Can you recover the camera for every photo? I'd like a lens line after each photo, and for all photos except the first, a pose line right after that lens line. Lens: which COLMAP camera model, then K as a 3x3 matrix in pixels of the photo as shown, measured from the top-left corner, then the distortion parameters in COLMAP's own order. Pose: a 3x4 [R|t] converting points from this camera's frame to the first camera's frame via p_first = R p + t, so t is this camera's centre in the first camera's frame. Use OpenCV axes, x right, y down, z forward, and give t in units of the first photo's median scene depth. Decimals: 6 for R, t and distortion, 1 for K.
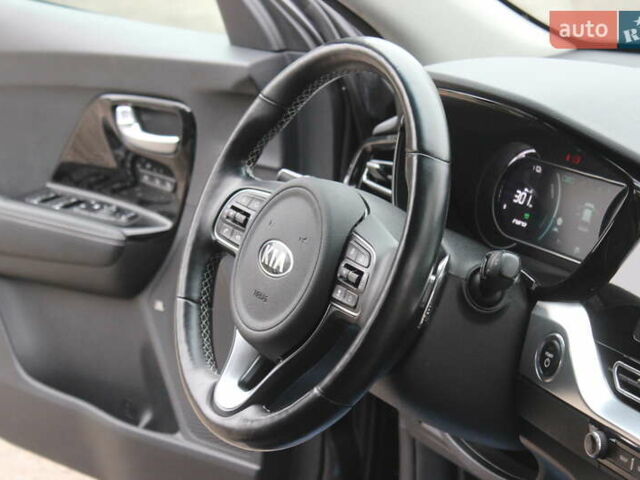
lens RADIAL K [[1596.5, 0, 320.0], [0, 1596.5, 240.0], [0, 0, 1]] dist [0.047341, 0.068010]
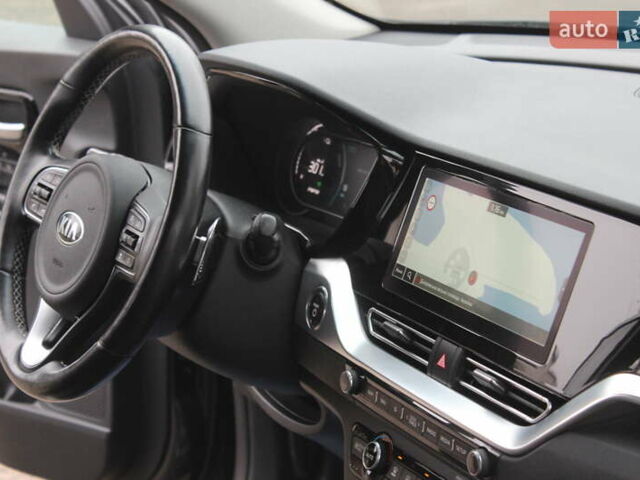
lens RADIAL K [[1596.5, 0, 320.0], [0, 1596.5, 240.0], [0, 0, 1]] dist [0.047341, 0.068010]
pose [[0.999062, -0.034412, 0.026293, 0.115514], [0.034262, 0.999394, 0.006123, 0.019029], [-0.026488, -0.005217, 0.999636, -0.108209]]
